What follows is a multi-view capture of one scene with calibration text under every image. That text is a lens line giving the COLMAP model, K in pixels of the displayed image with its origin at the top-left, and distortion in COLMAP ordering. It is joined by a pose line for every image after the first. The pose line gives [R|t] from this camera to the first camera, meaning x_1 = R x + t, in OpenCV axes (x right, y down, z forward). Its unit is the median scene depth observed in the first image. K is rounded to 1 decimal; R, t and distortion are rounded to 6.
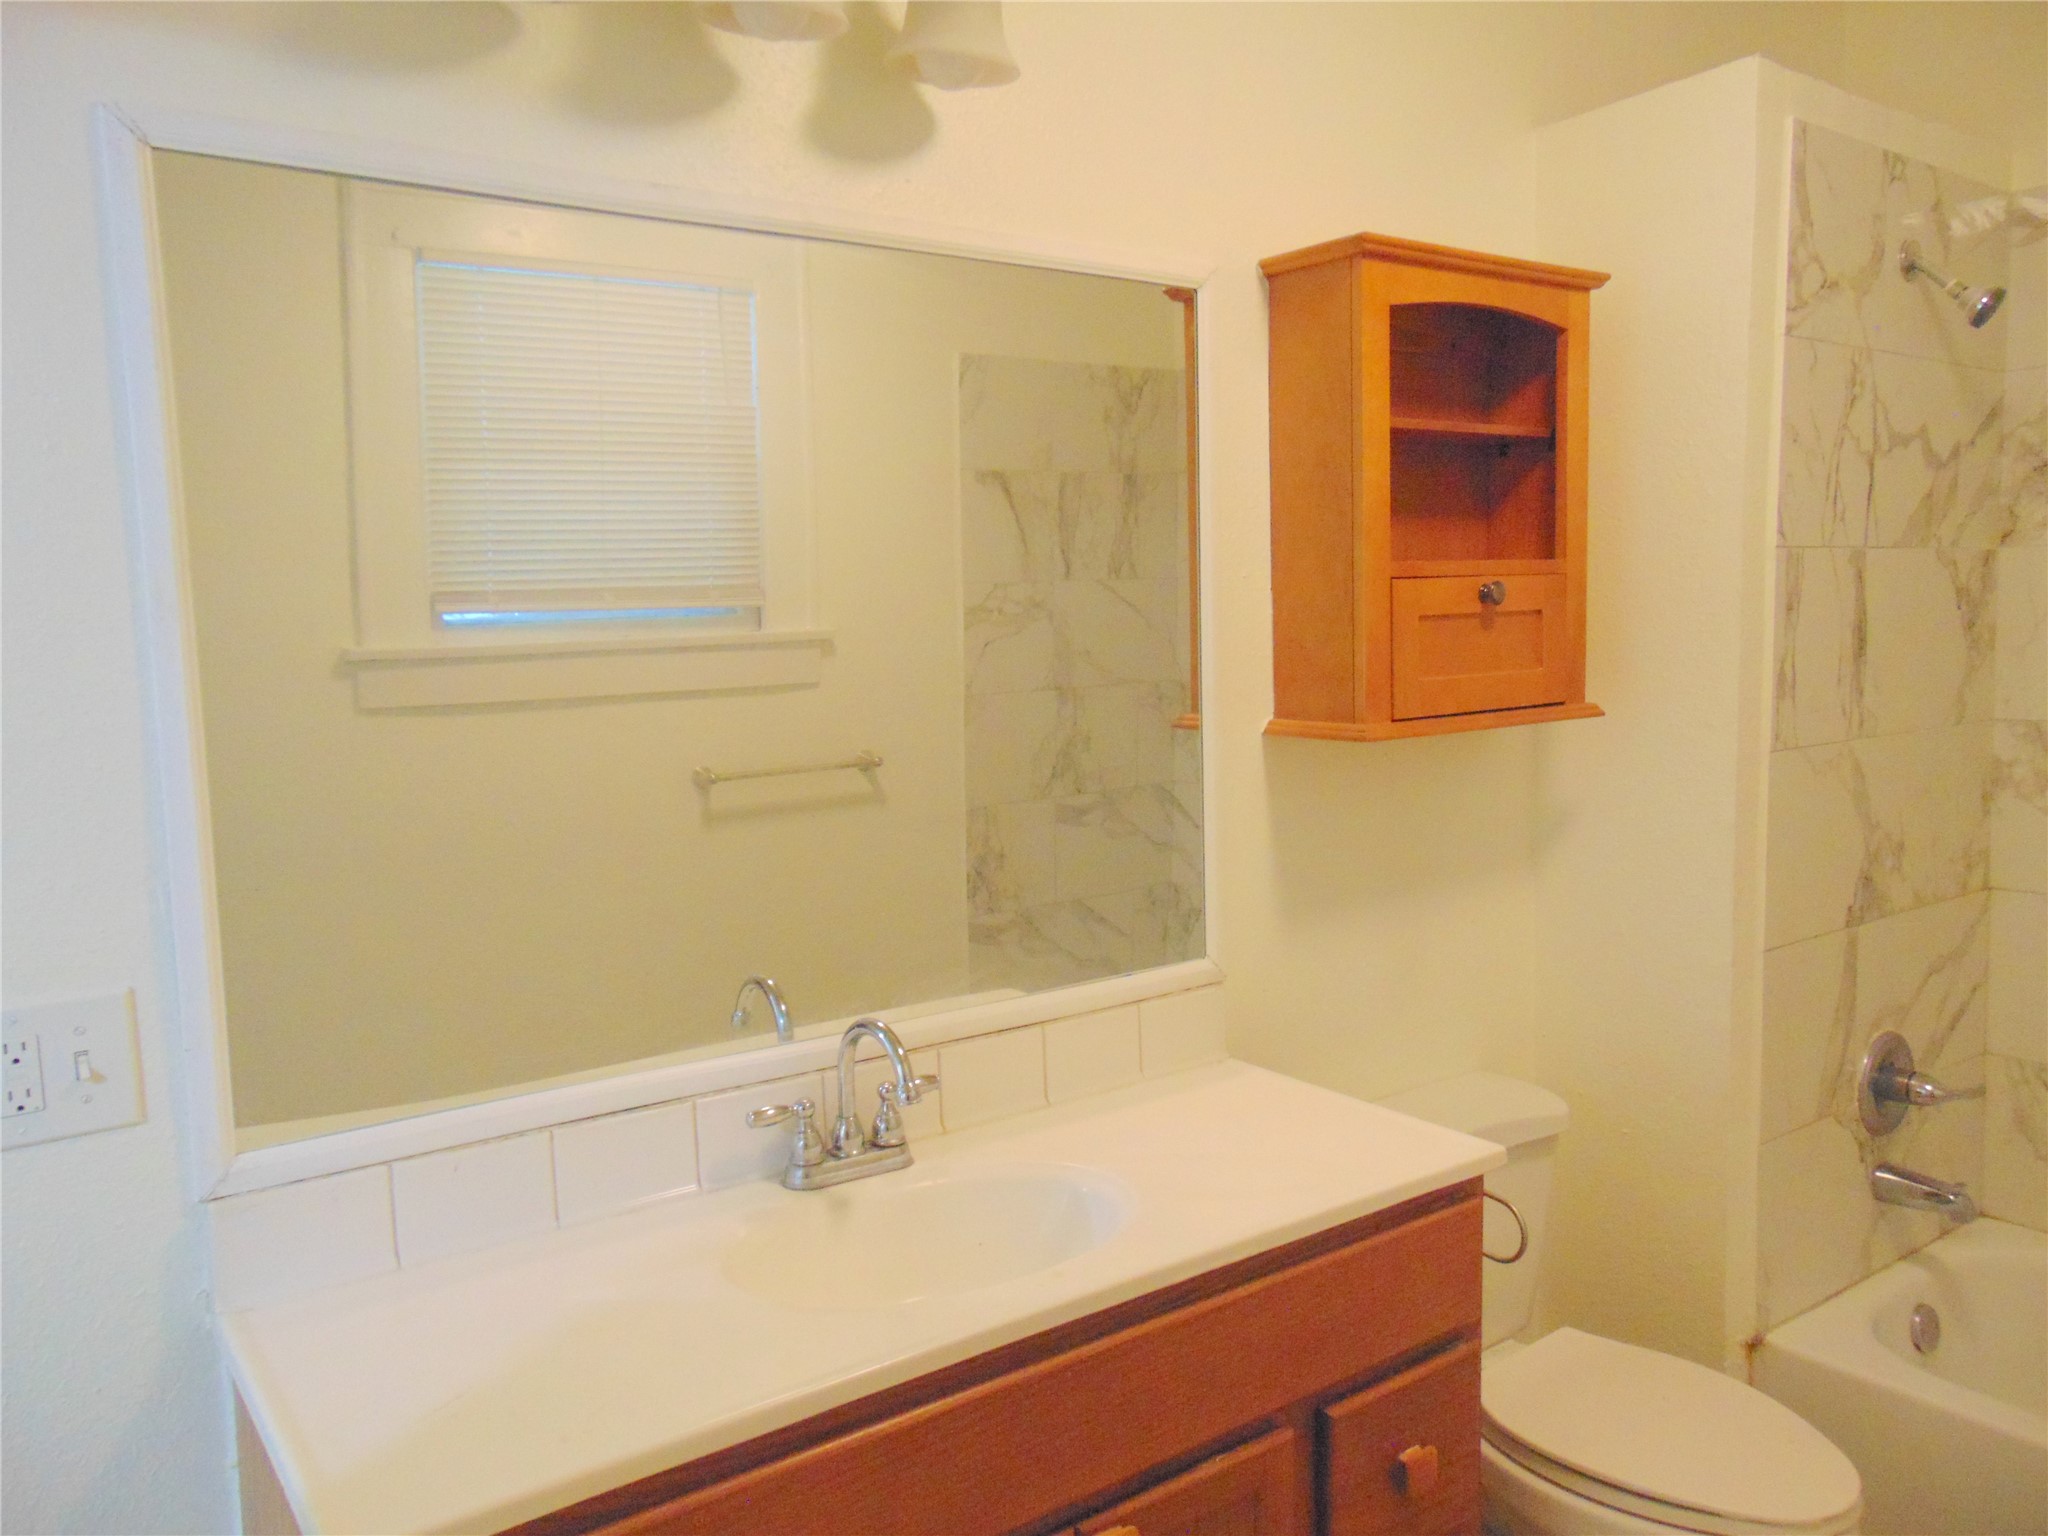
lens RADIAL K [[1544.4, 0, 1017.2], [0, 1544.4, 777.2], [0, 0, 1]] dist [-0.033160, 0.081395]
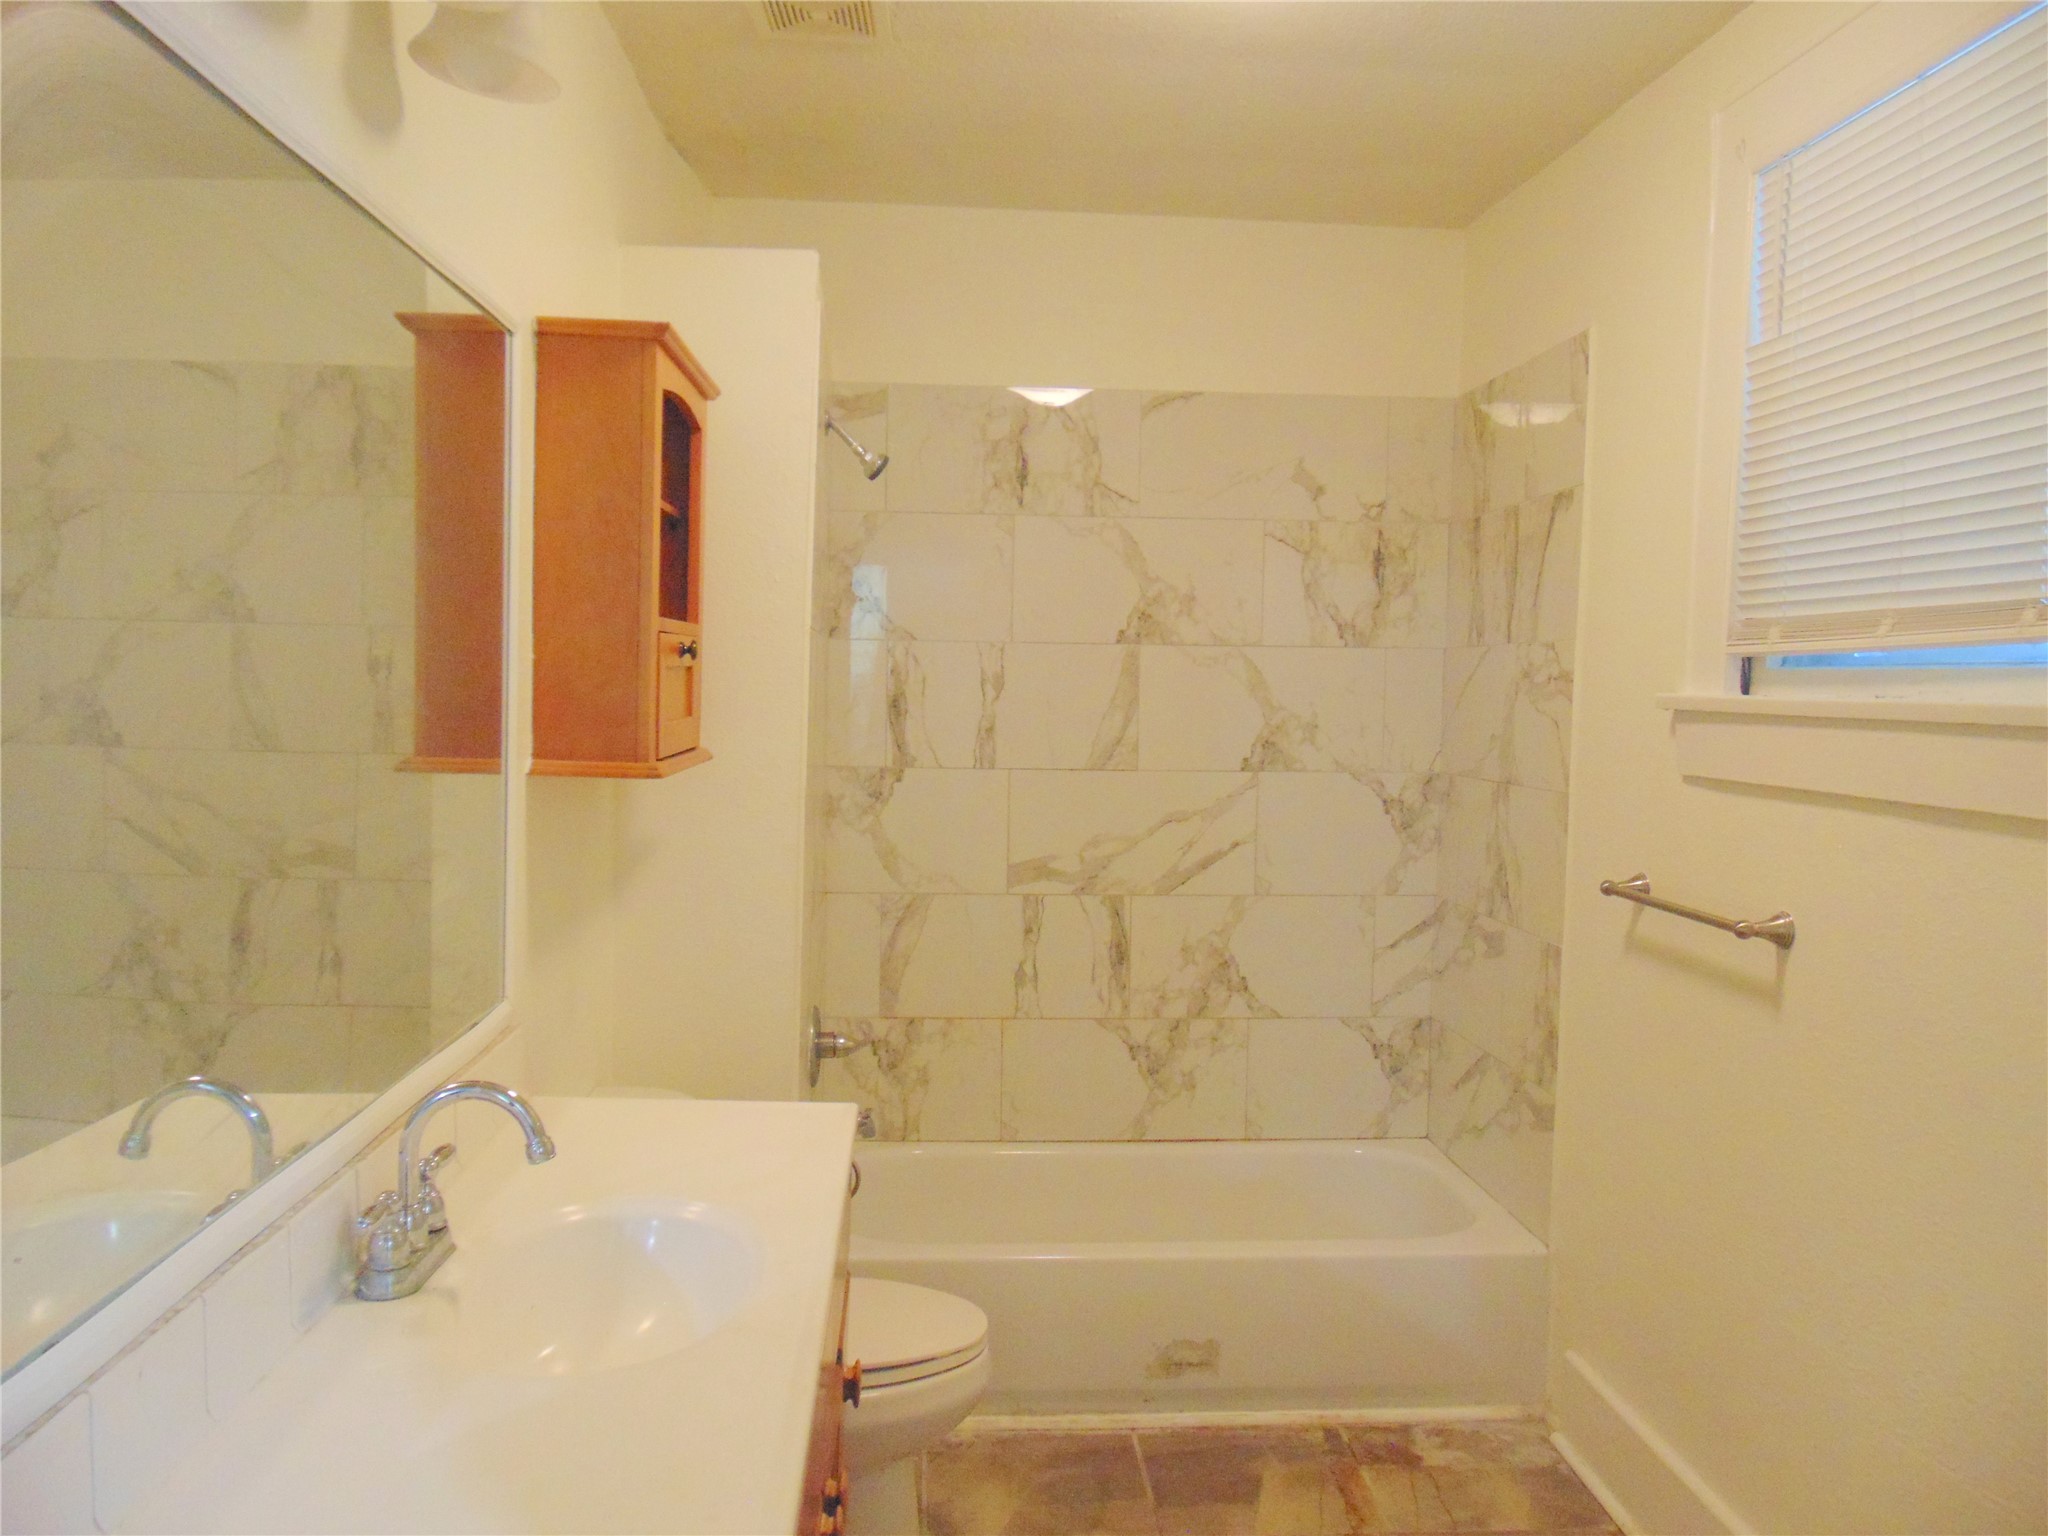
lens RADIAL K [[1544.4, 0, 1017.2], [0, 1544.4, 777.2], [0, 0, 1]] dist [-0.033160, 0.081395]
pose [[0.538054, -0.009964, 0.842852, -0.523283], [0.050915, 0.998488, -0.020700, 0.010997], [-0.841371, 0.054052, 0.537748, 0.181247]]
